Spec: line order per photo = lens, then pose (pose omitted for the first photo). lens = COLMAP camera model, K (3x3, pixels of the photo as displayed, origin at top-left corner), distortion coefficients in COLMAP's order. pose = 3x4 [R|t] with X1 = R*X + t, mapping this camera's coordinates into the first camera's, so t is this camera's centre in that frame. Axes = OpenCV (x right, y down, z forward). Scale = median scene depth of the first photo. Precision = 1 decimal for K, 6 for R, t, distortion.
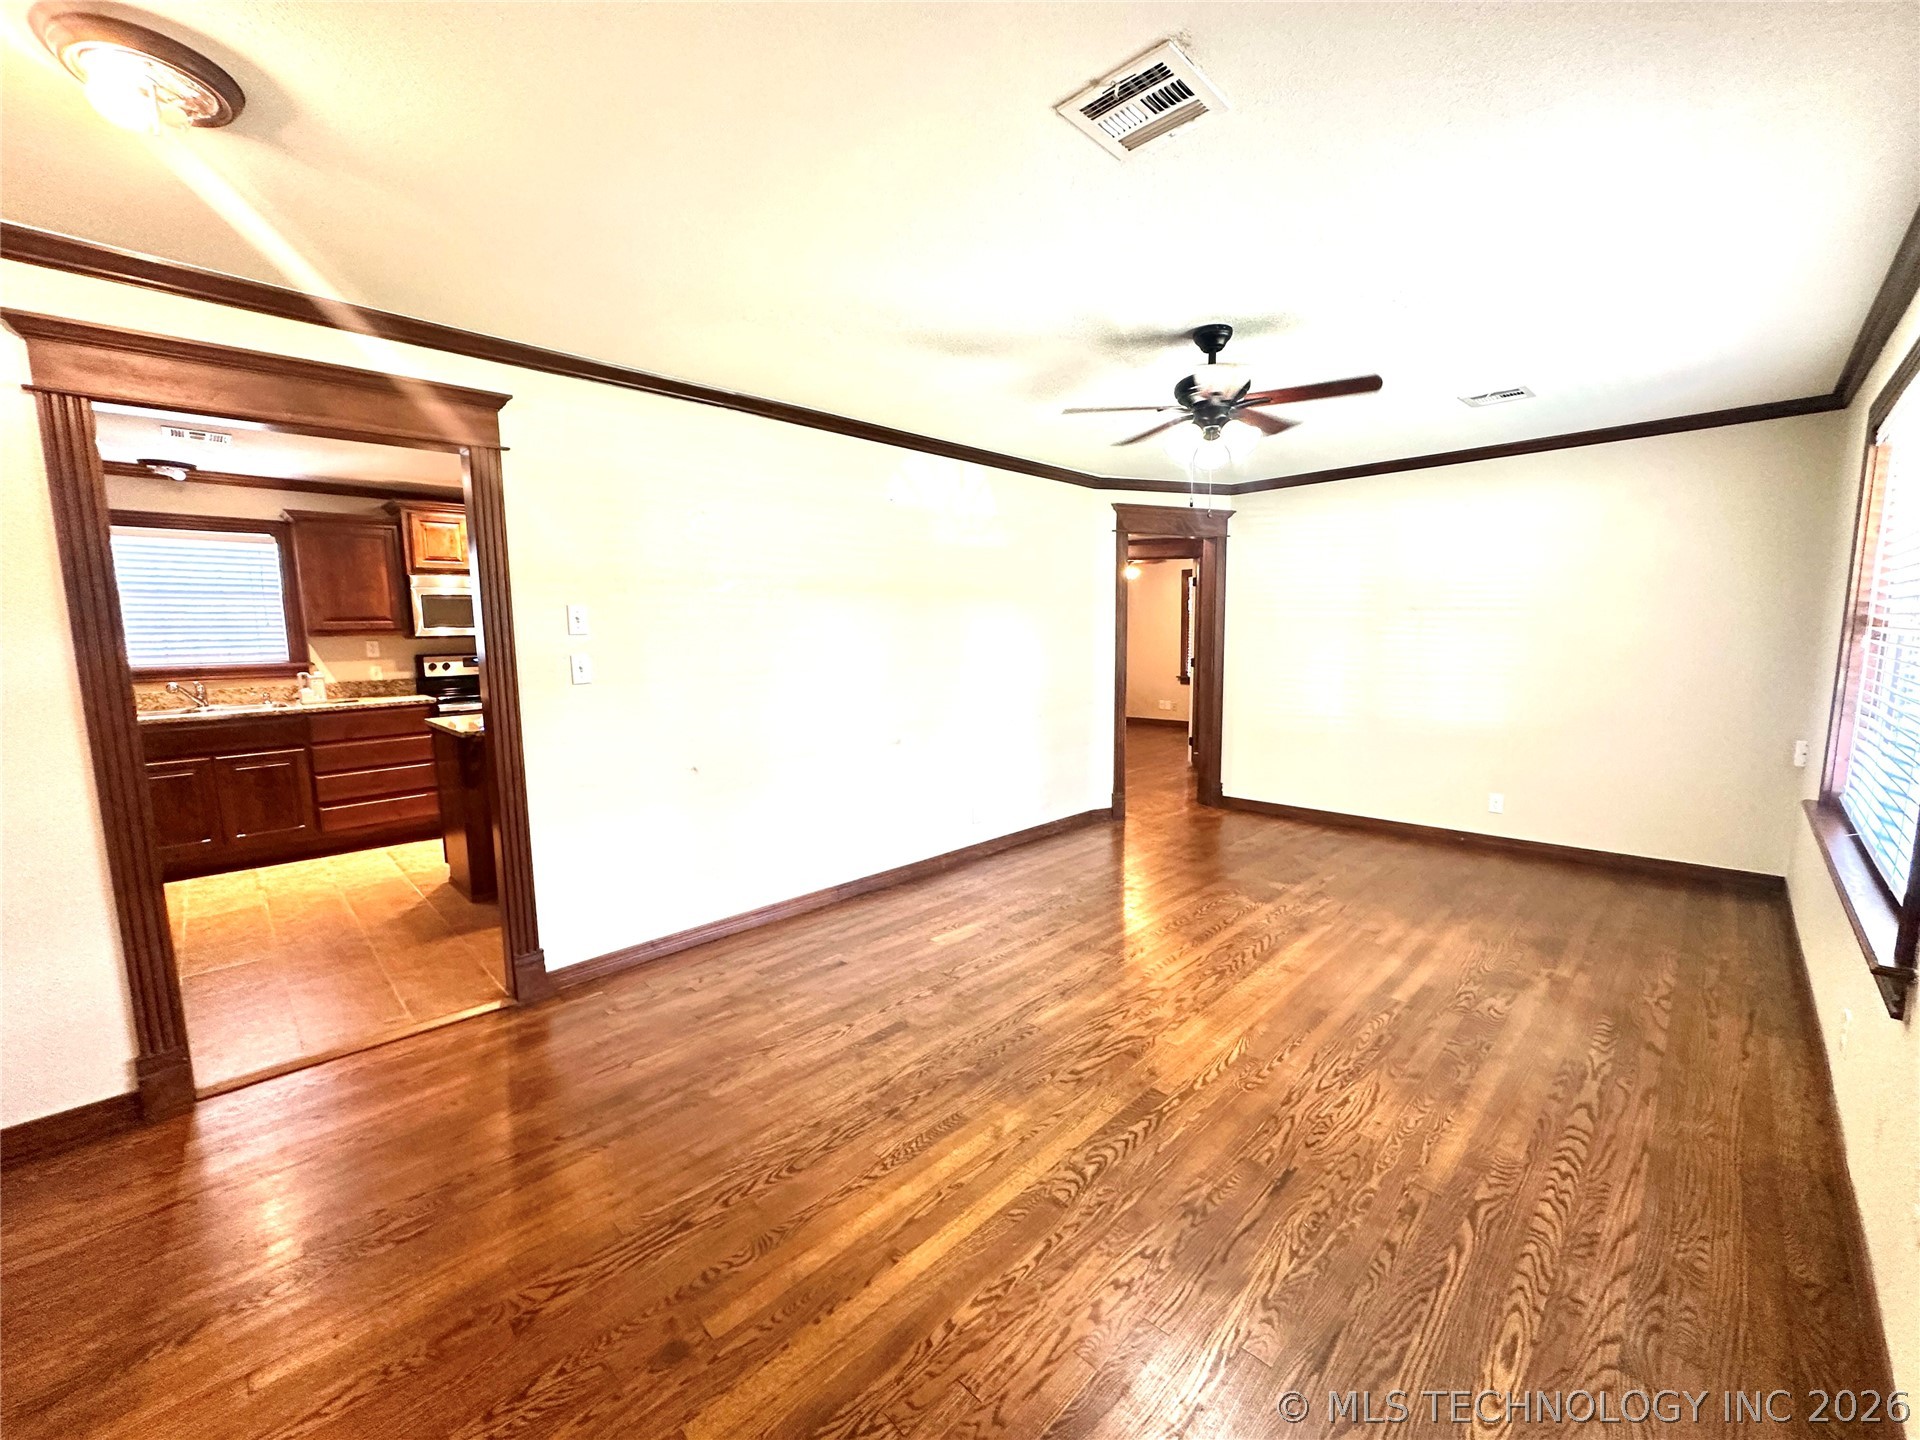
lens RADIAL K [[767.1, 0, 961.3], [0, 767.1, 721.3], [0, 0, 1]] dist [-0.005276, 0.000522]
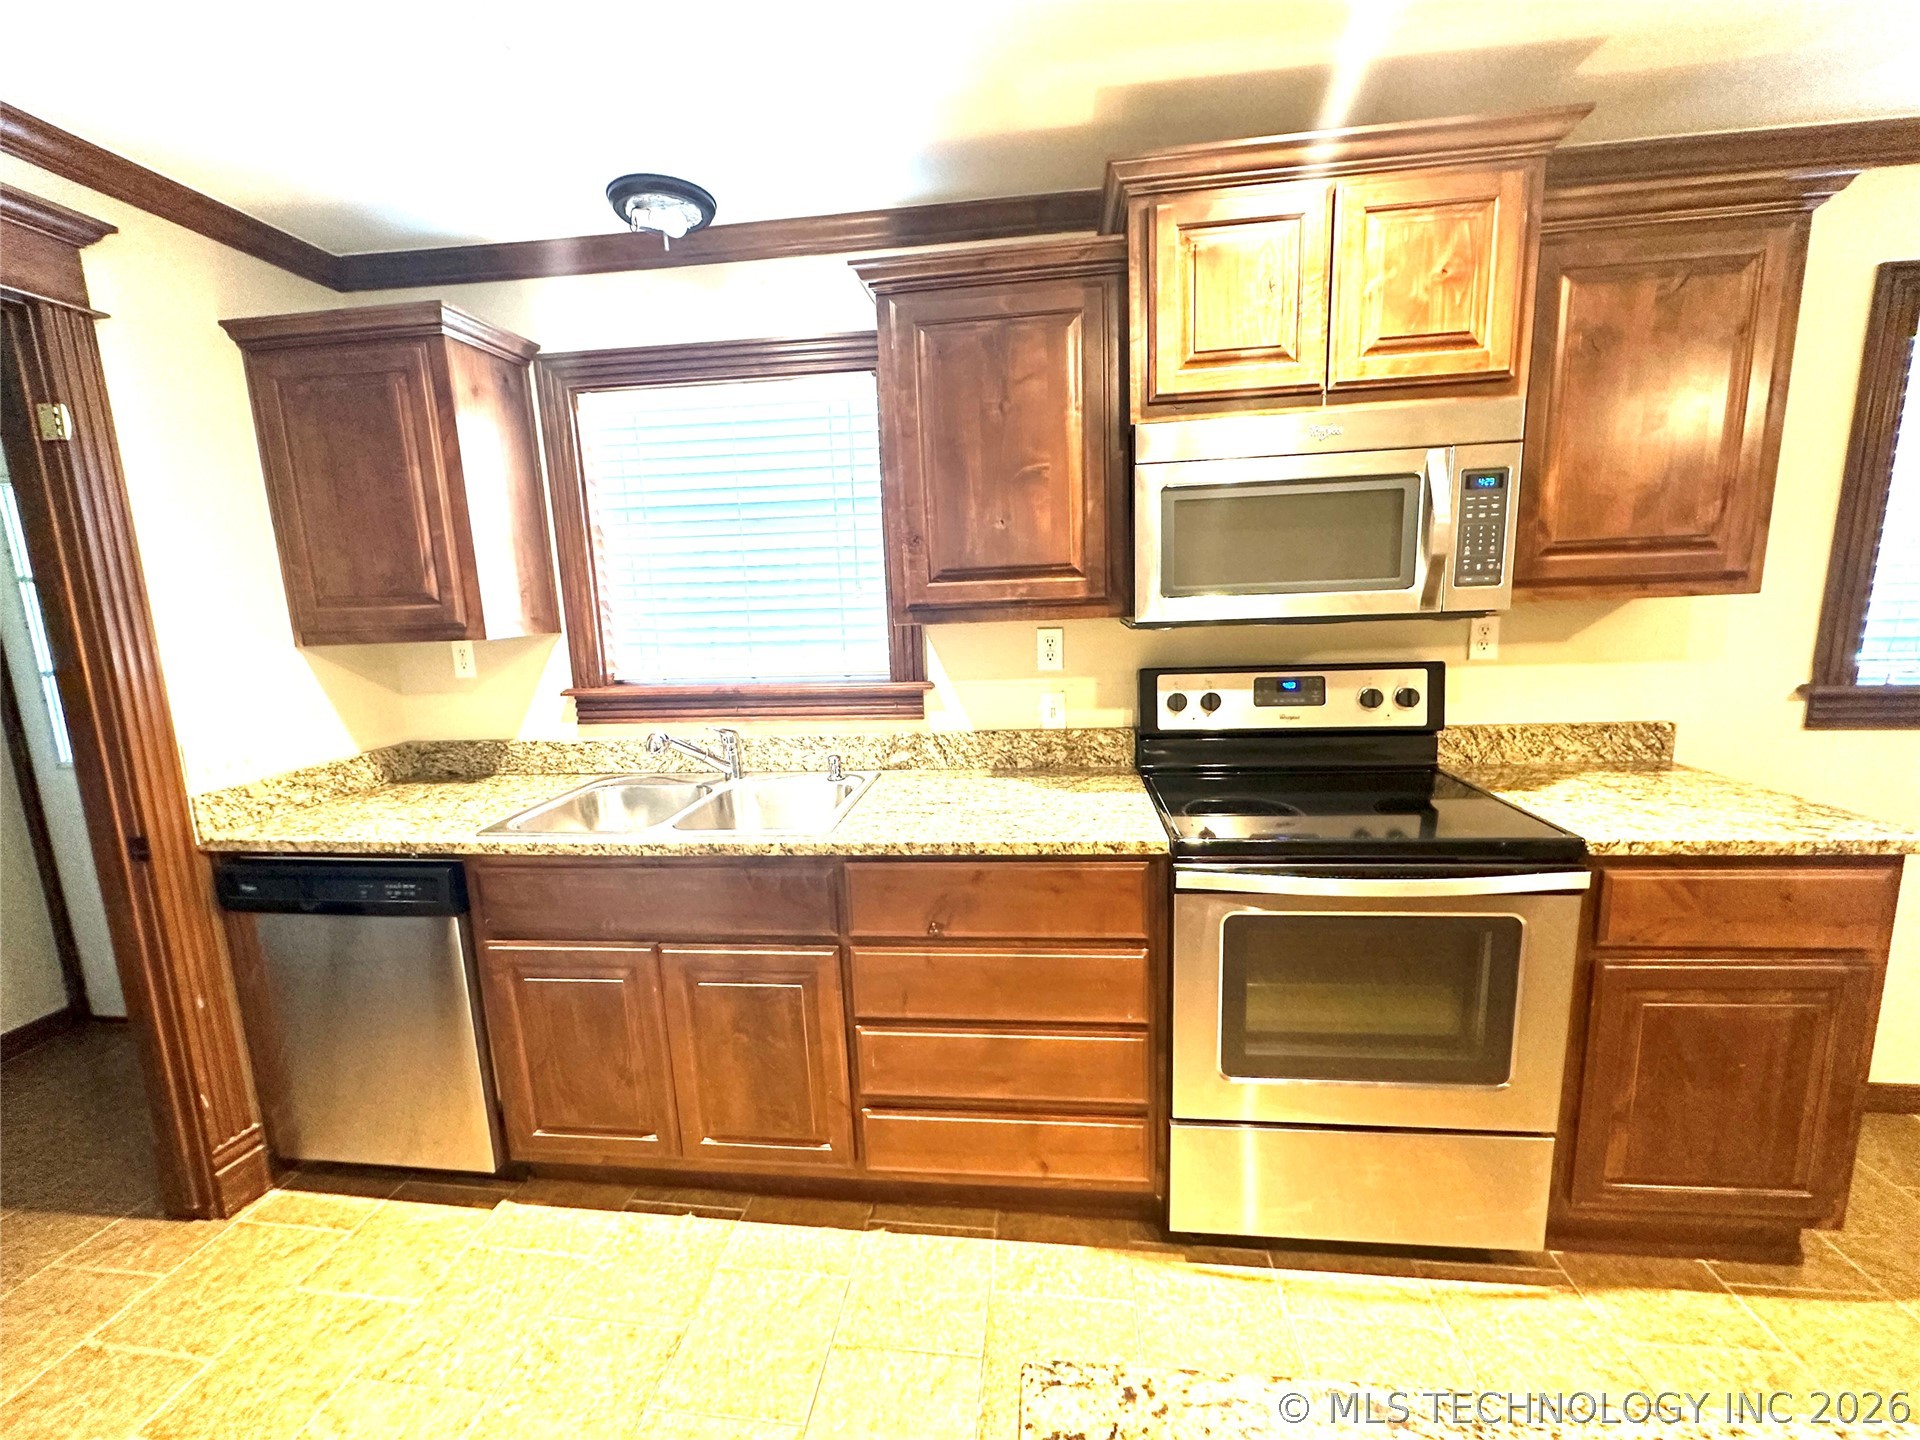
lens RADIAL K [[767.1, 0, 956.8], [0, 767.1, 716.6], [0, 0, 1]] dist [-0.005276, 0.000522]
pose [[0.617780, 0.116729, -0.777639, -0.515163], [-0.067448, 0.993142, 0.095495, -0.099012], [0.783453, -0.006544, 0.621417, 0.754780]]
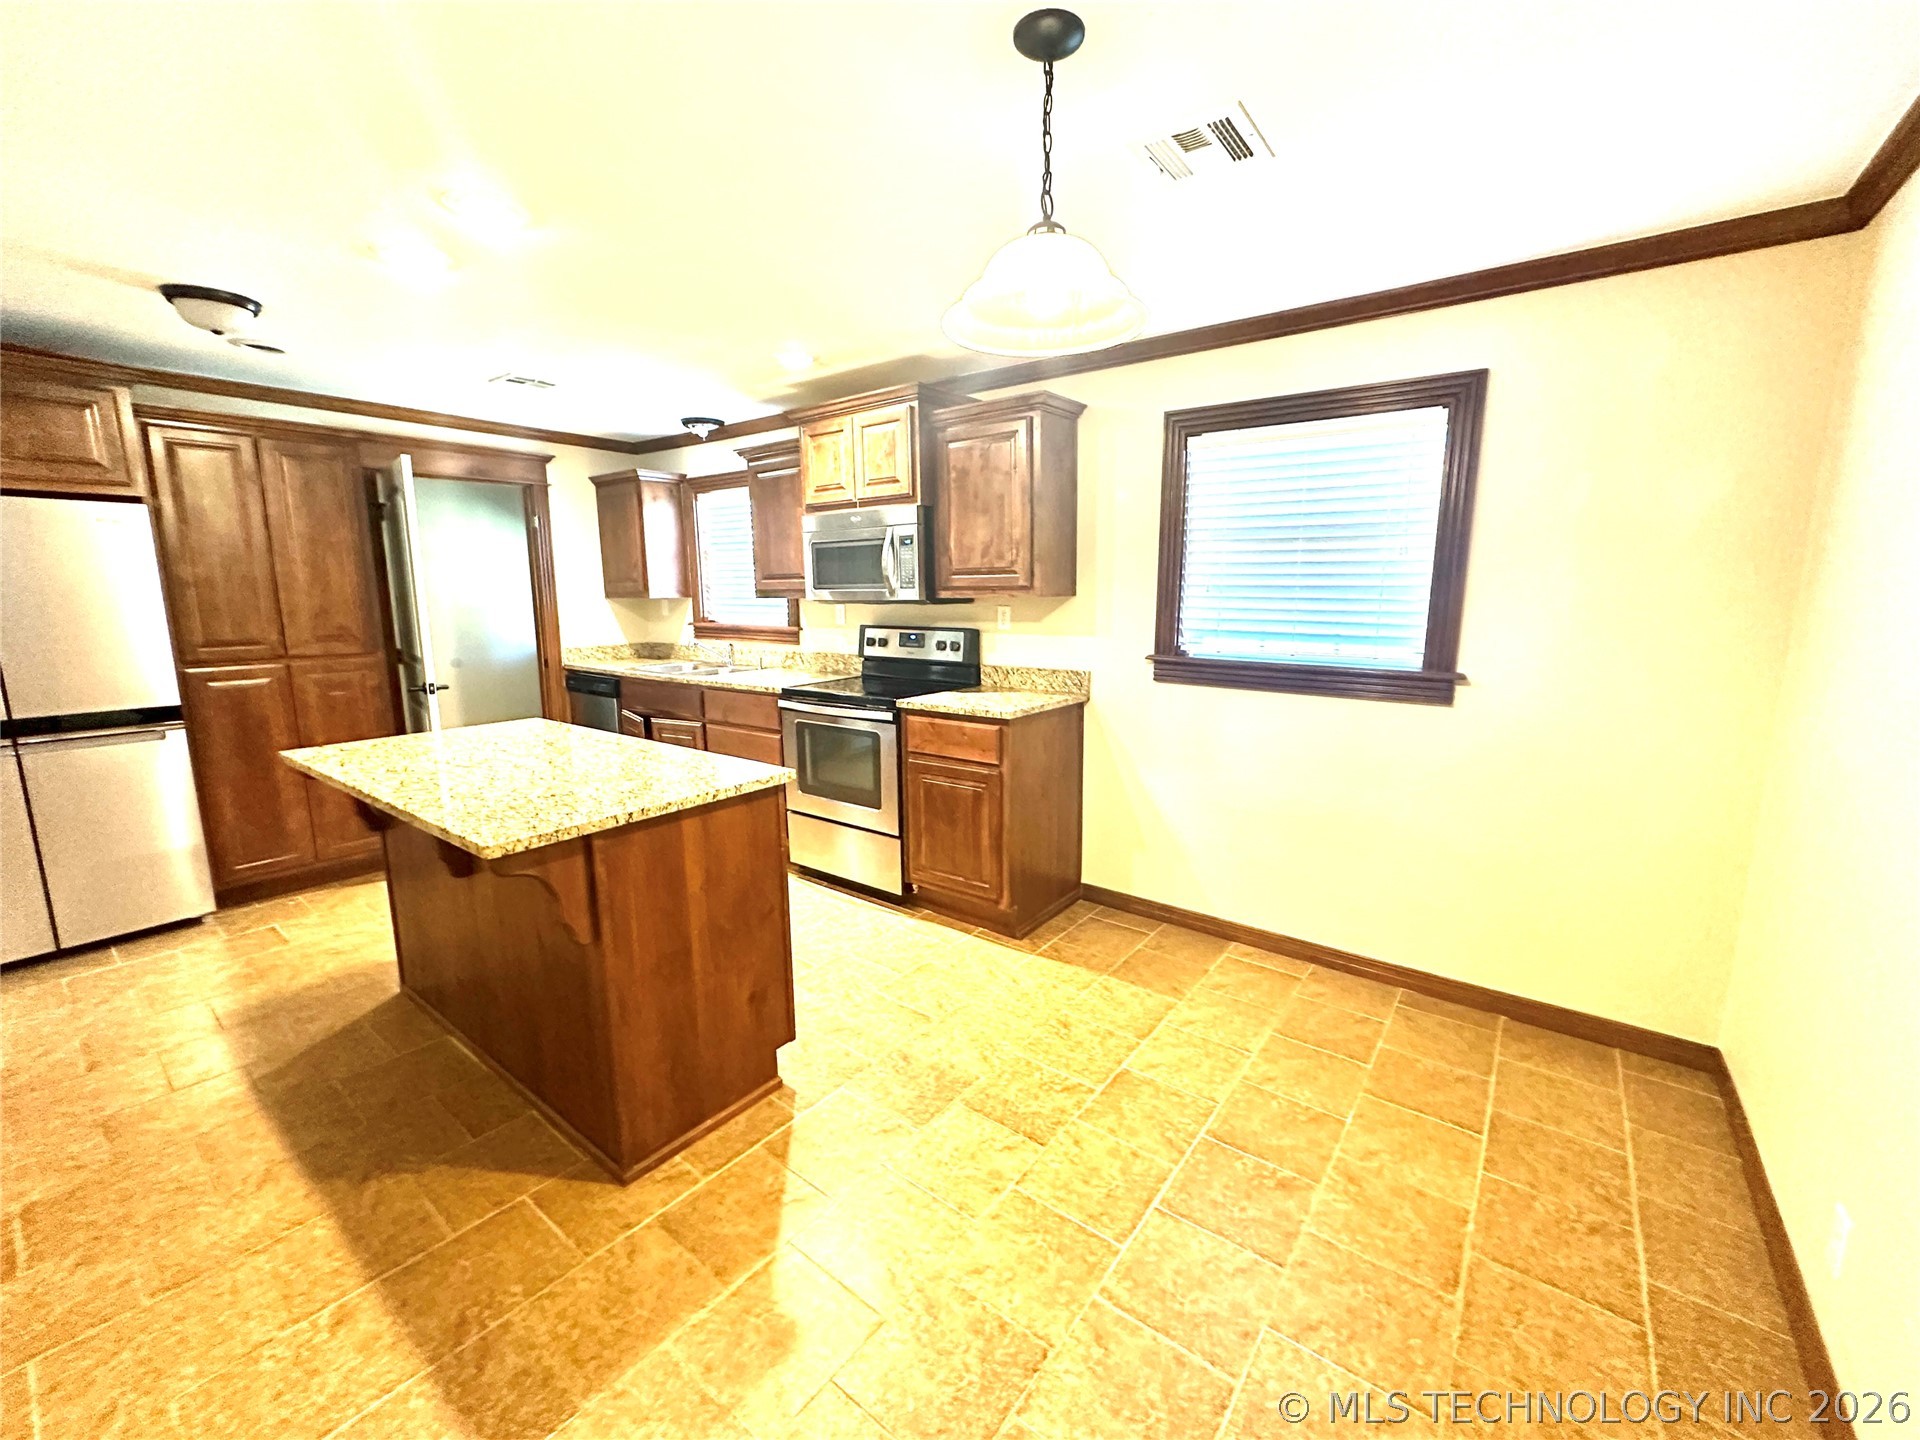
lens RADIAL K [[767.1, 0, 958.1], [0, 767.1, 717.2], [0, 0, 1]] dist [-0.005276, 0.000522]
pose [[0.126766, 0.174988, -0.976376, 0.046909], [-0.117710, 0.980015, 0.160357, -0.138006], [0.984924, 0.094602, 0.144831, 1.063226]]
